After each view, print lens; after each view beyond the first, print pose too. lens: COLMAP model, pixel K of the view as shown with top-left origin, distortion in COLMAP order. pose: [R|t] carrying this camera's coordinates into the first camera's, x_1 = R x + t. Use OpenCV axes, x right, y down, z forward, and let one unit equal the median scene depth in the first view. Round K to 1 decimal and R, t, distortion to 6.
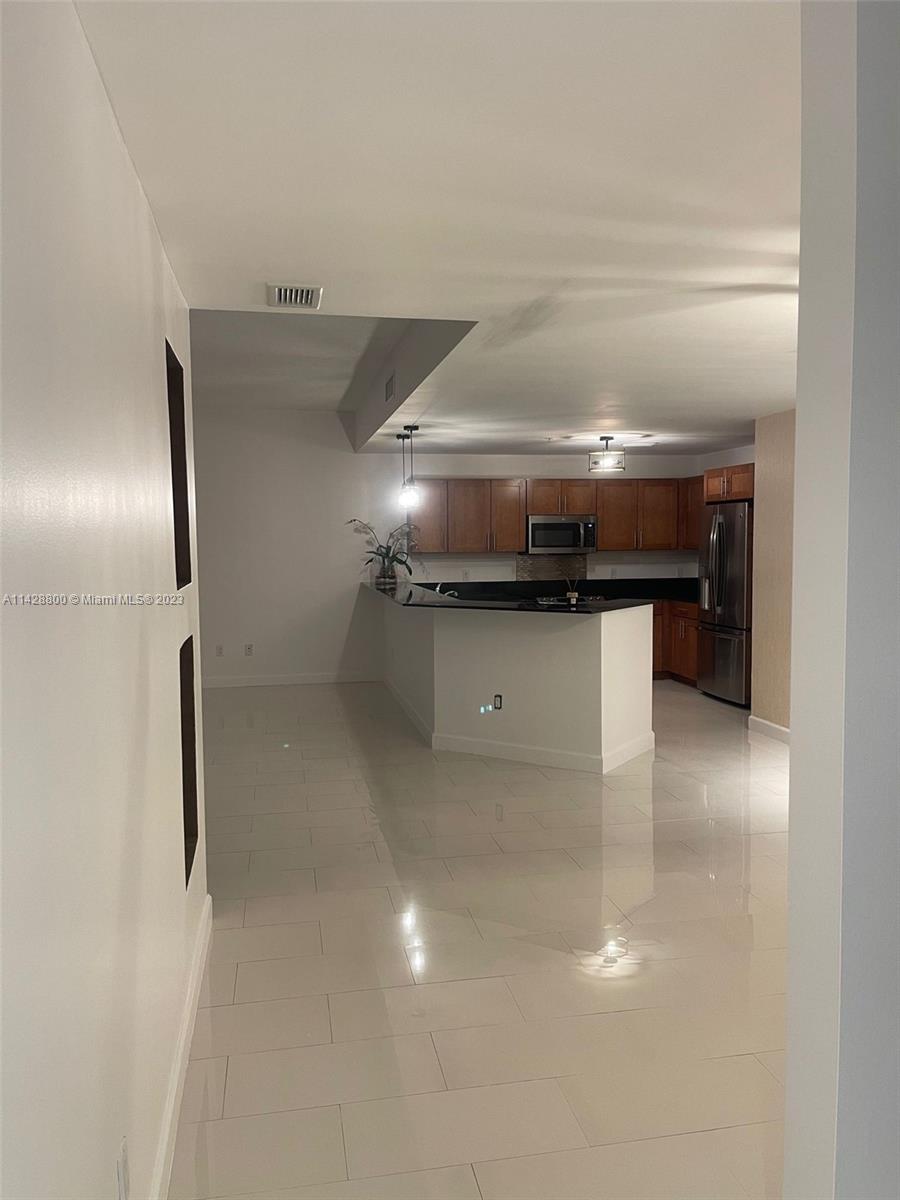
lens RADIAL K [[899.9, 0, 453.7], [0, 899.9, 606.3], [0, 0, 1]] dist [0.040730, -0.049102]
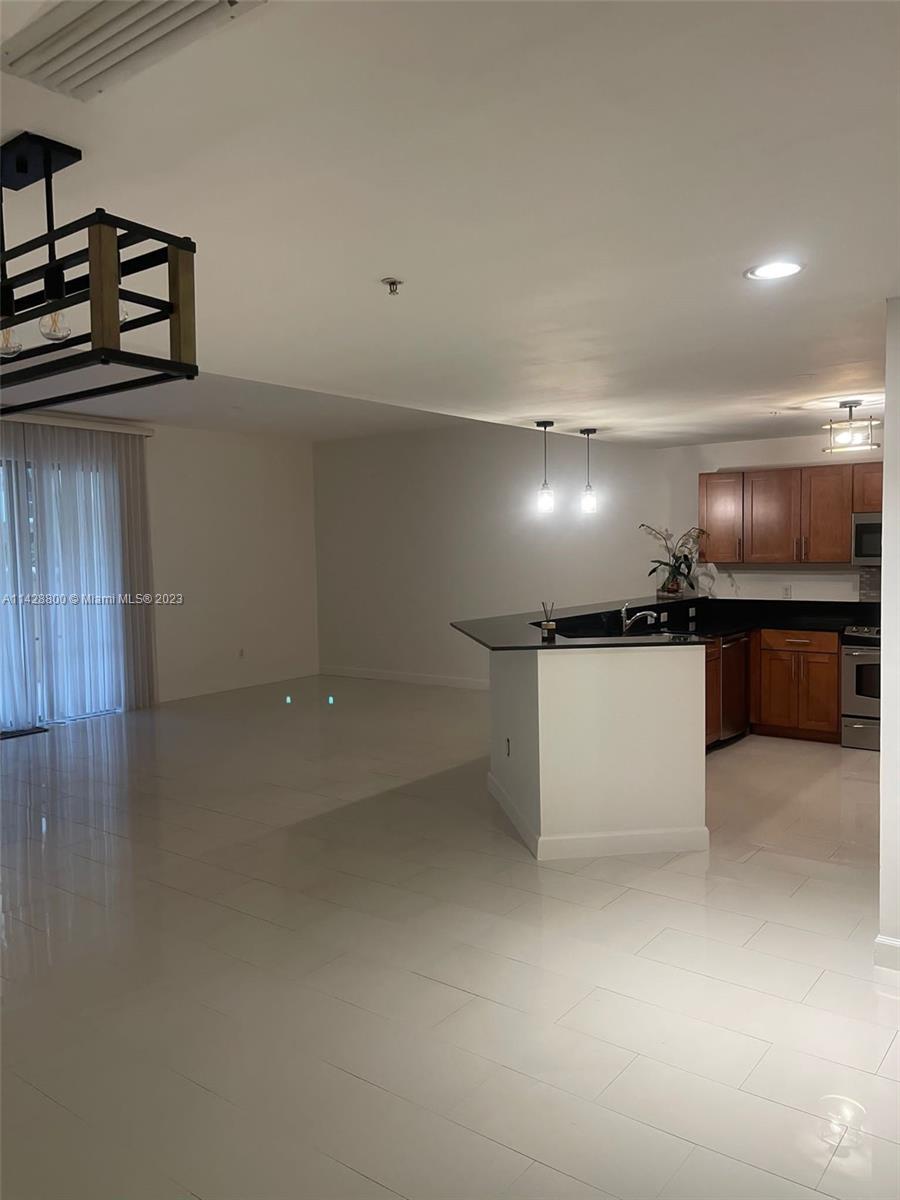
lens RADIAL K [[899.9, 0, 439.8], [0, 899.9, 594.7], [0, 0, 1]] dist [0.040730, -0.049102]
pose [[0.657835, 0.041920, -0.751994, 0.432014], [-0.048970, 0.998718, 0.012835, -0.028764], [0.751568, 0.028382, 0.659045, 0.269205]]
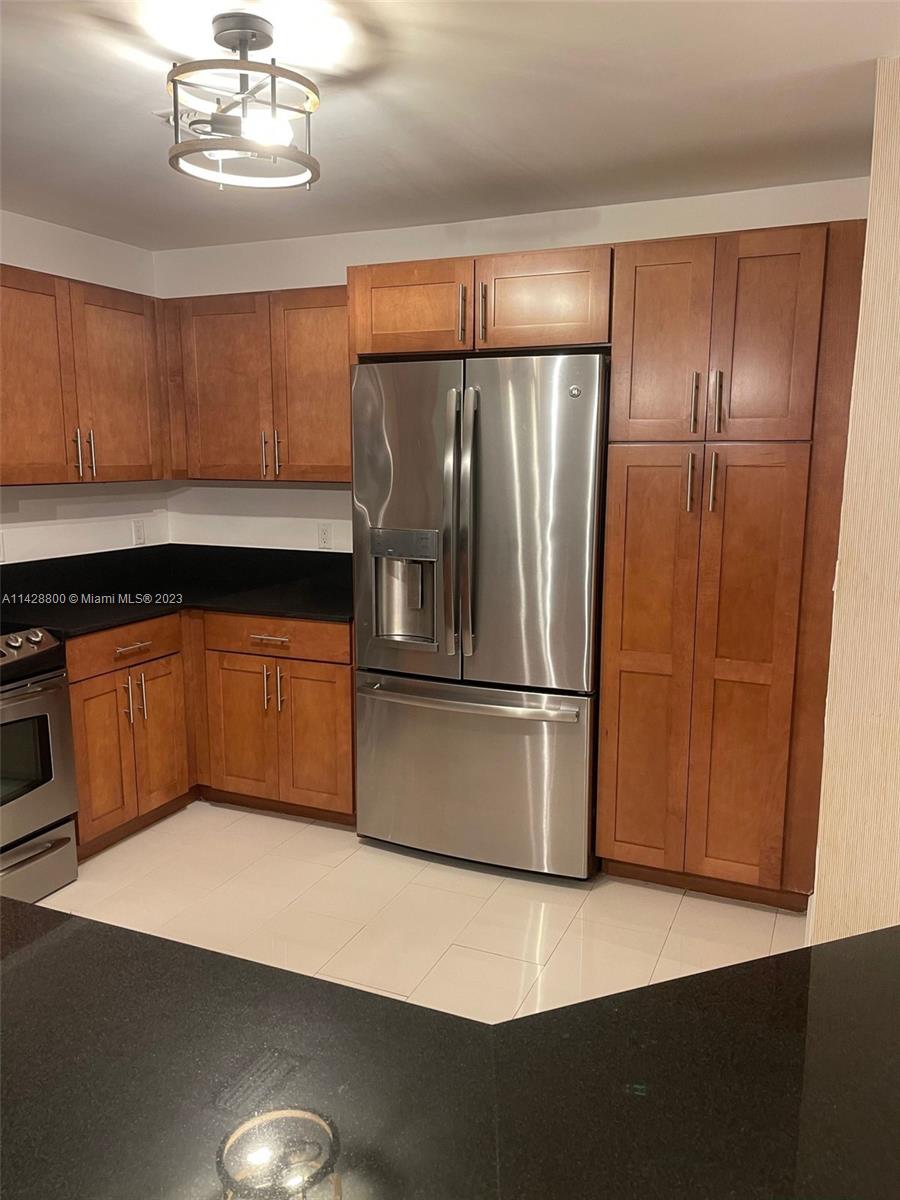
lens RADIAL K [[899.9, 0, 451.1], [0, 899.9, 610.6], [0, 0, 1]] dist [0.040730, -0.049102]
pose [[0.561396, -0.130568, 0.817182, -0.018634], [0.054852, 0.991174, 0.120686, -0.050441], [-0.825727, -0.022929, 0.563604, 0.712043]]
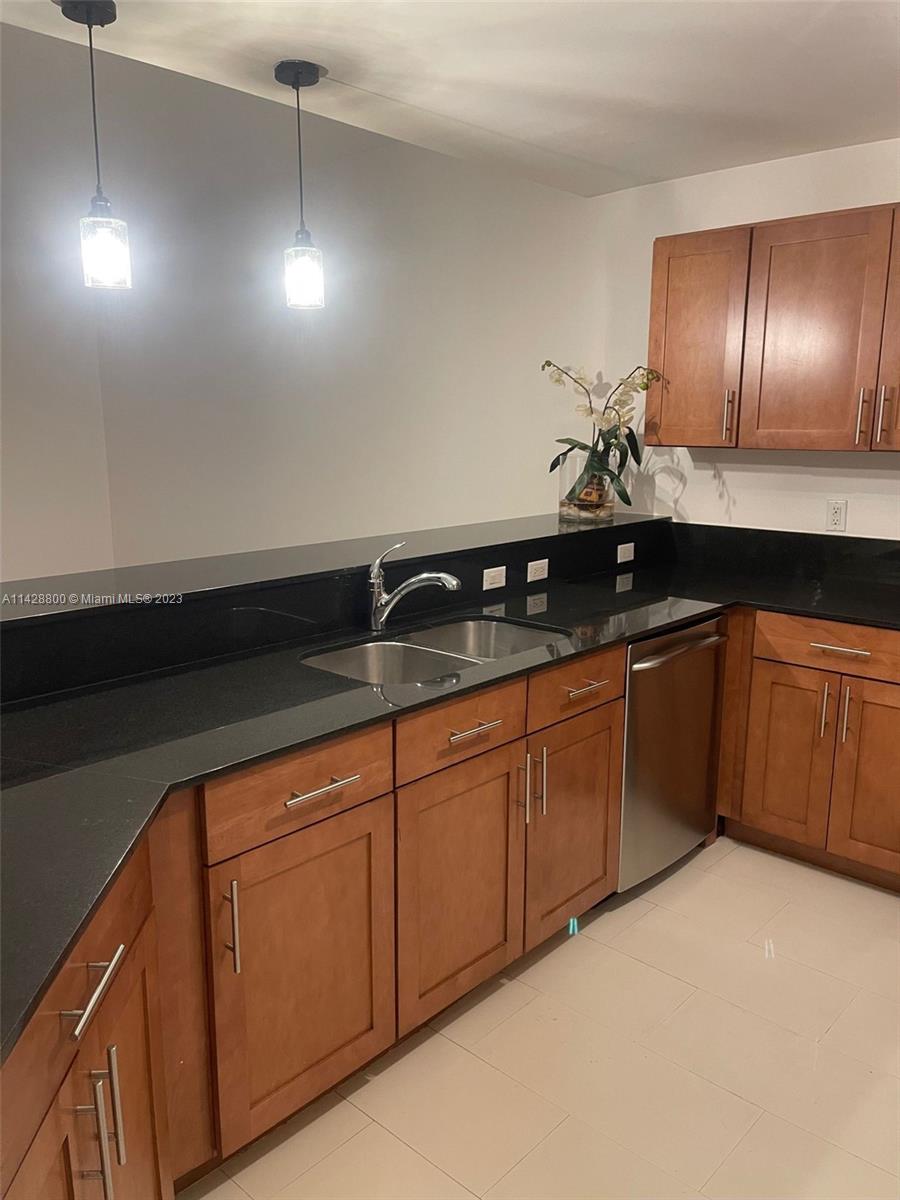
lens RADIAL K [[899.9, 0, 447.7], [0, 899.9, 603.1], [0, 0, 1]] dist [0.040730, -0.049102]
pose [[0.590633, 0.173067, -0.788163, 0.218839], [-0.071595, 0.984117, 0.162443, -0.050244], [0.803758, -0.039515, 0.593642, 0.711232]]
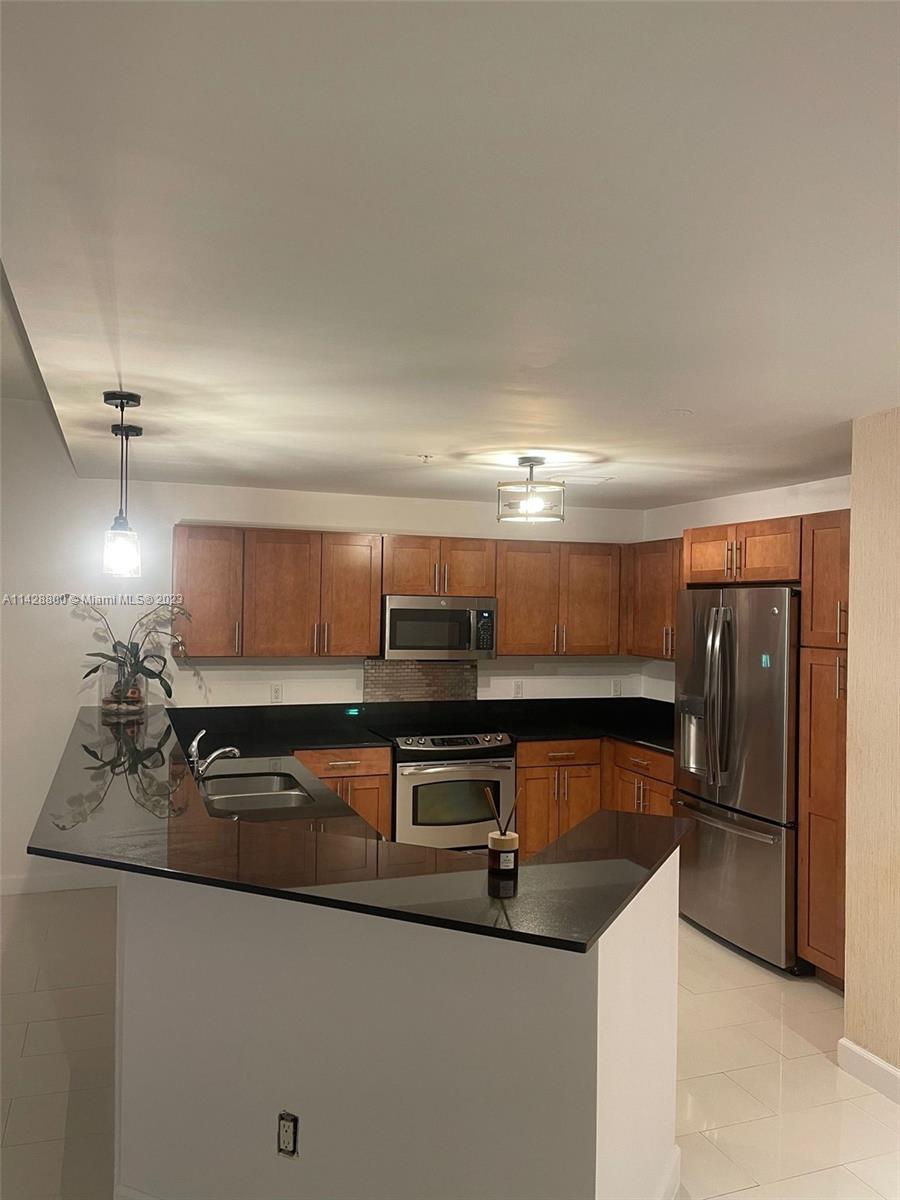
lens RADIAL K [[899.9, 0, 449.9], [0, 899.9, 596.6], [0, 0, 1]] dist [0.040730, -0.049102]
pose [[0.987591, 0.027616, 0.154599, 0.034766], [-0.014044, 0.996004, -0.088198, -0.050004], [-0.156417, 0.084932, 0.984033, 0.422454]]
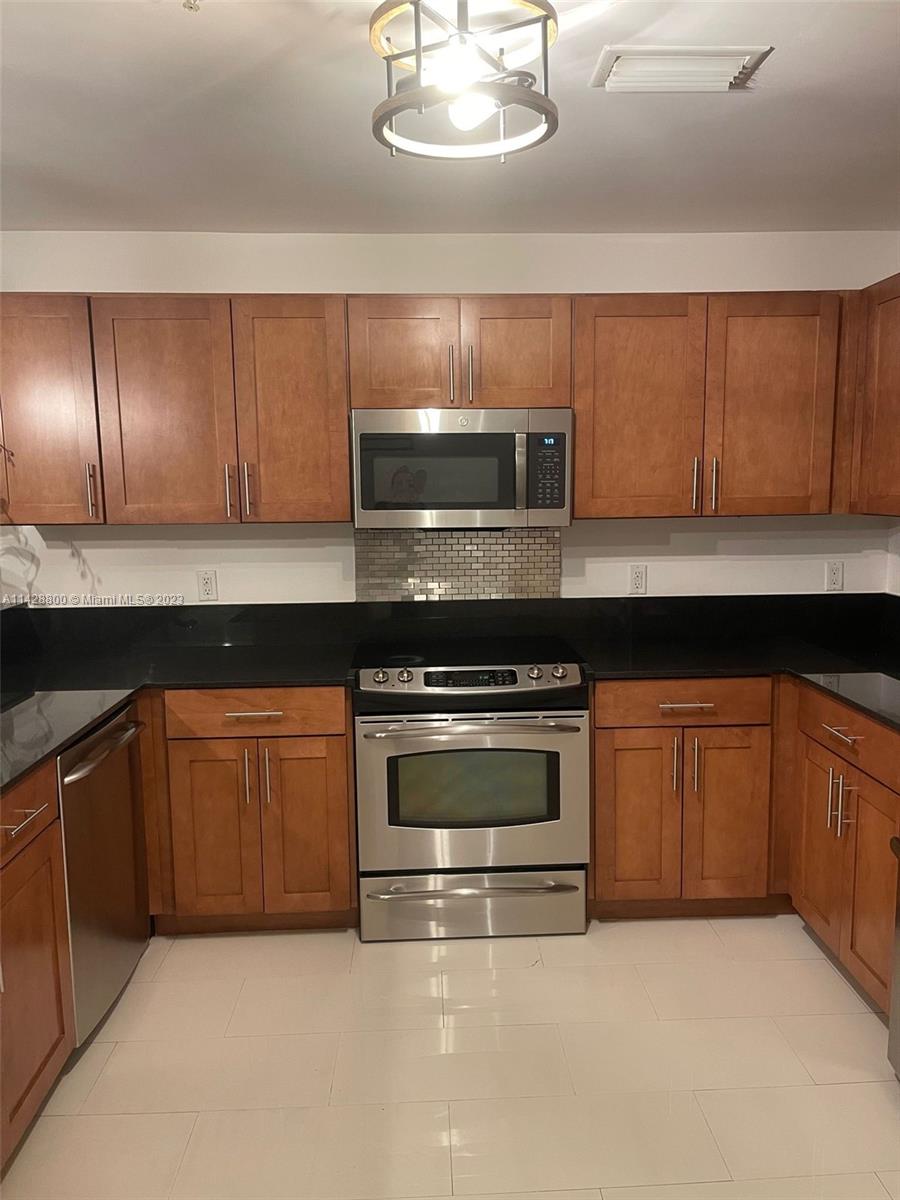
lens RADIAL K [[899.9, 0, 467.2], [0, 899.9, 607.7], [0, 0, 1]] dist [0.040730, -0.049102]
pose [[0.989560, 0.018587, -0.142917, 0.176638], [-0.009982, 0.998106, 0.060694, -0.051552], [0.143774, -0.058634, 0.987872, 0.701199]]
